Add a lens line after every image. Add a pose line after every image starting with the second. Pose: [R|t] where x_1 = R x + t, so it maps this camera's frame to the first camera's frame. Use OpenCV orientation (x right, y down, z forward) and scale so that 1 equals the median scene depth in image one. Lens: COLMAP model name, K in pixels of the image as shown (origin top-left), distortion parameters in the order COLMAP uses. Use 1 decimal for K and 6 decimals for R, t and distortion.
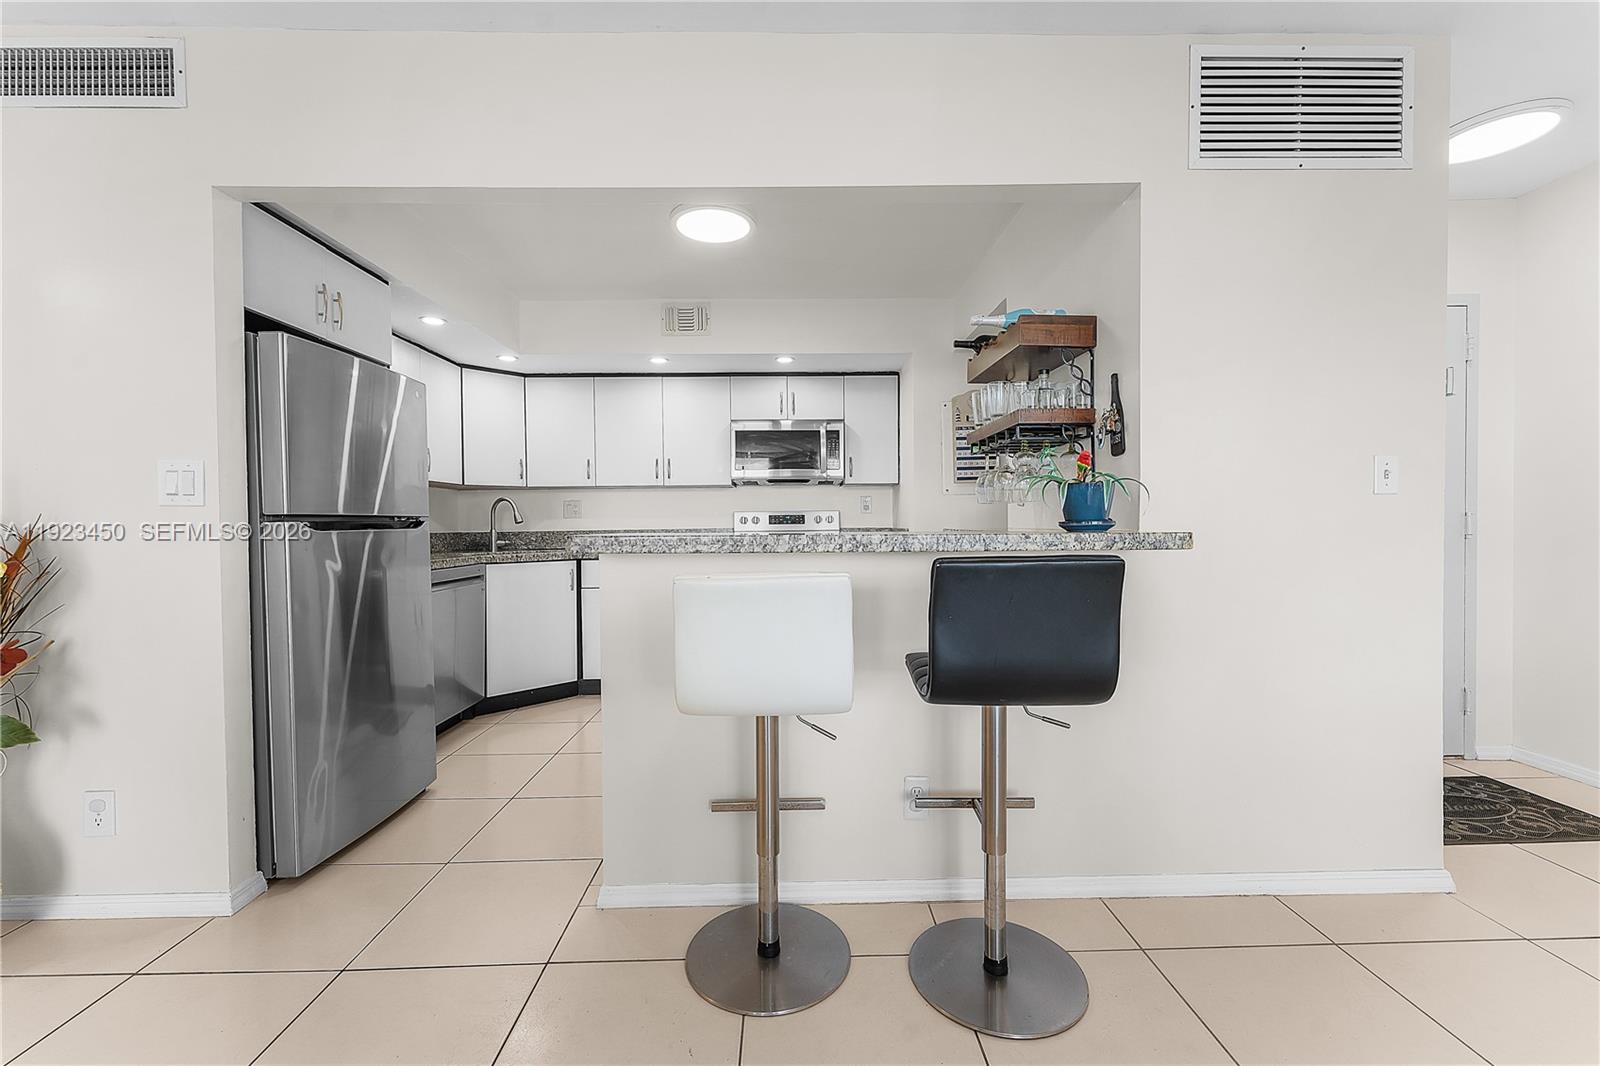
lens RADIAL K [[652.9, 0, 800.0], [0, 652.9, 533.0], [0, 0, 1]] dist [0.002890, 0.000131]
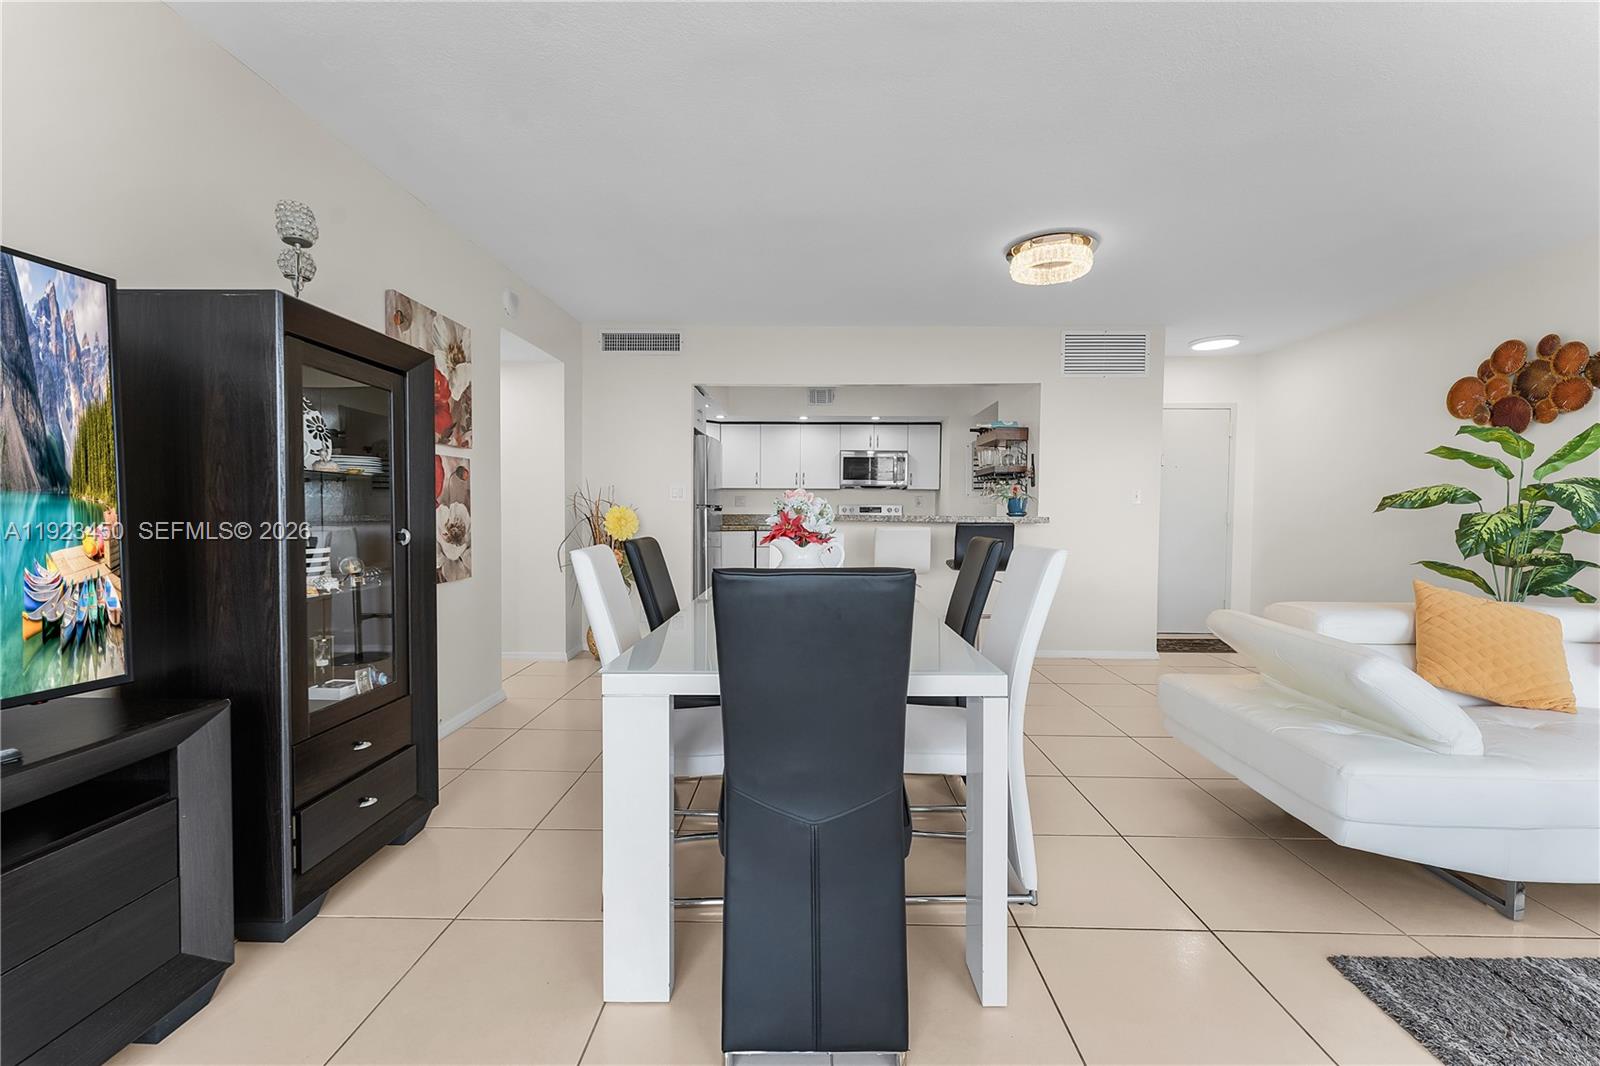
lens RADIAL K [[652.9, 0, 800.0], [0, 652.9, 533.0], [0, 0, 1]] dist [0.002890, 0.000131]
pose [[0.998905, 0.017628, -0.043345, -0.156861], [-0.016917, 0.999717, 0.016713, 0.017153], [0.043628, -0.015961, 0.998920, -0.823480]]
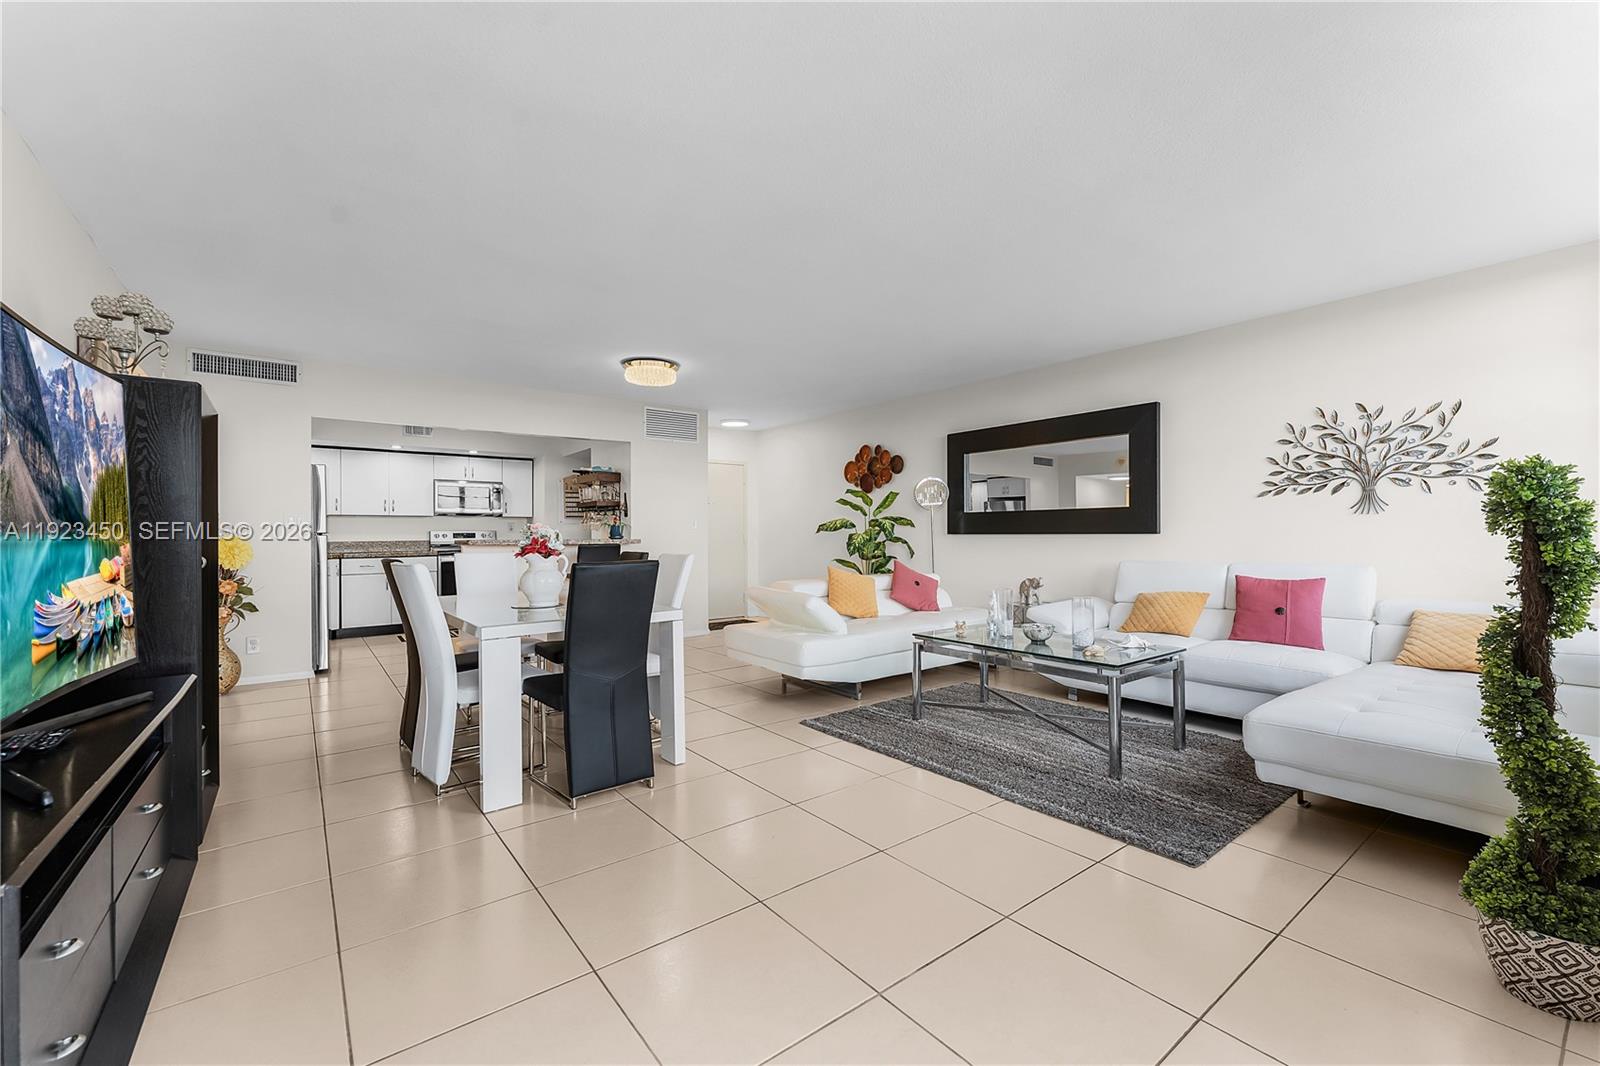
lens RADIAL K [[652.9, 0, 800.0], [0, 652.9, 533.0], [0, 0, 1]] dist [0.002890, 0.000131]
pose [[0.803715, 0.006624, 0.594977, -0.427565], [0.008711, 0.999700, -0.022898, 0.026582], [-0.594950, 0.023586, 0.803417, -1.202271]]
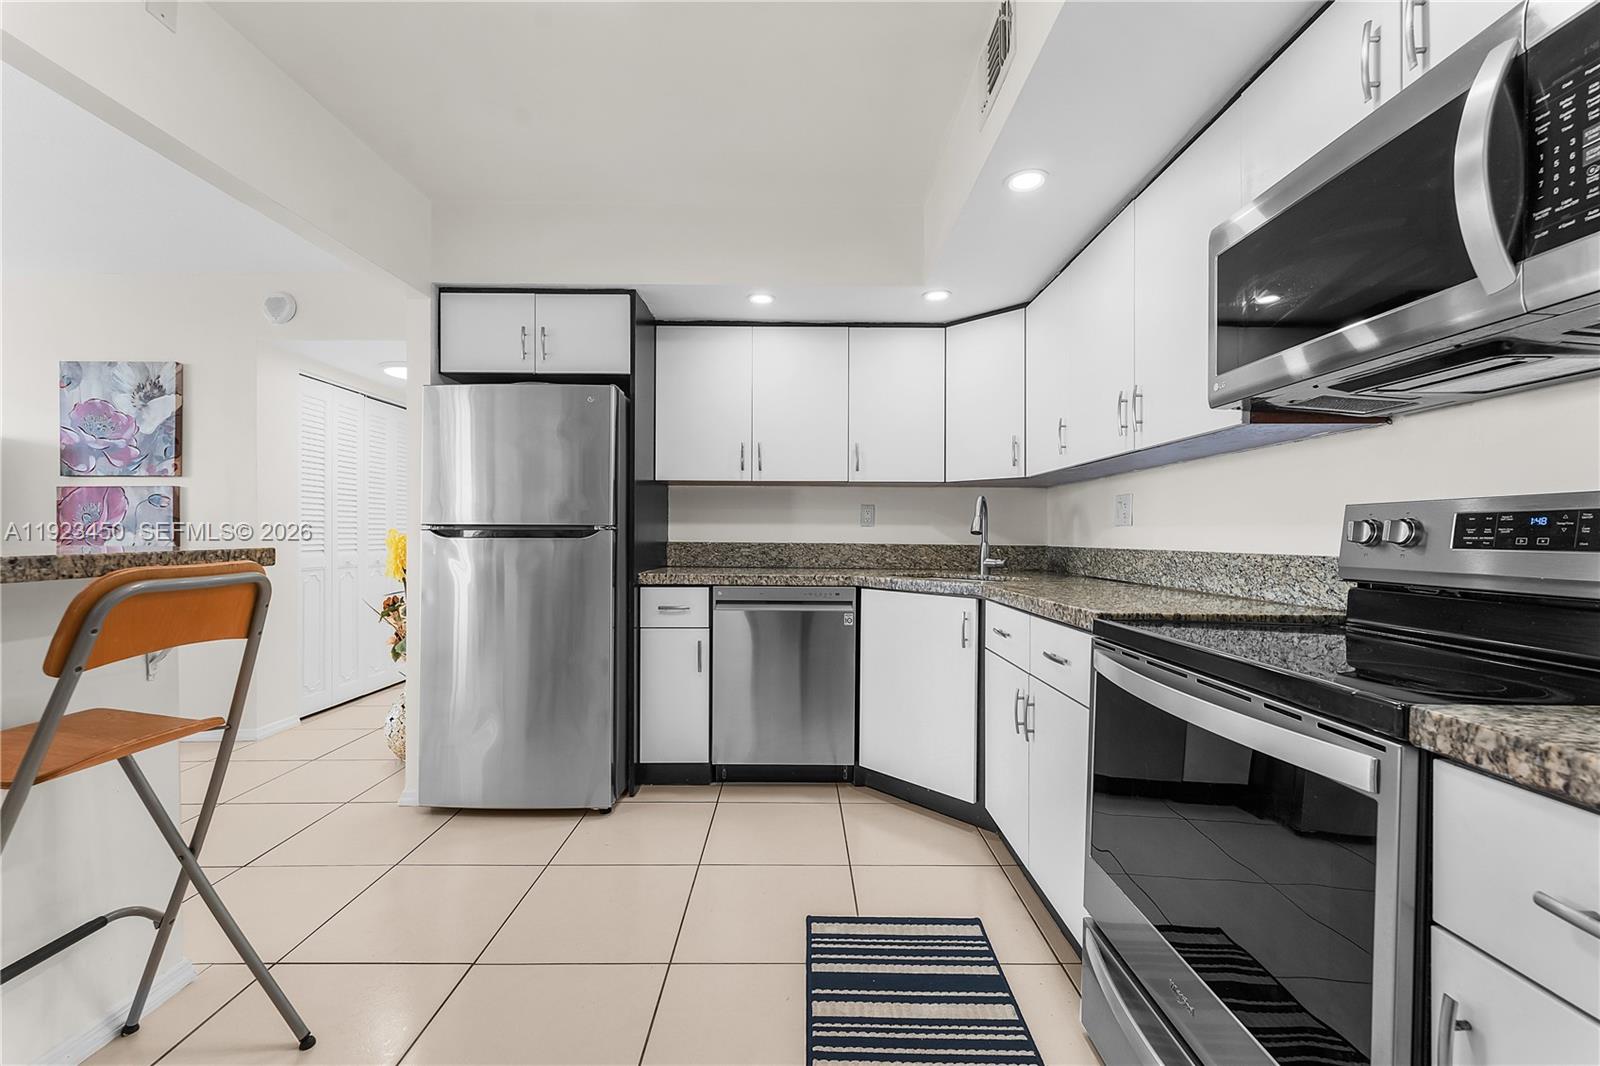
lens RADIAL K [[652.9, 0, 800.0], [0, 652.9, 533.0], [0, 0, 1]] dist [0.002890, 0.000131]
pose [[-0.011278, 0.007344, -0.999909, 0.265213], [-0.019982, 0.999772, 0.007569, -0.019527], [0.999737, 0.020066, -0.011129, 0.931382]]
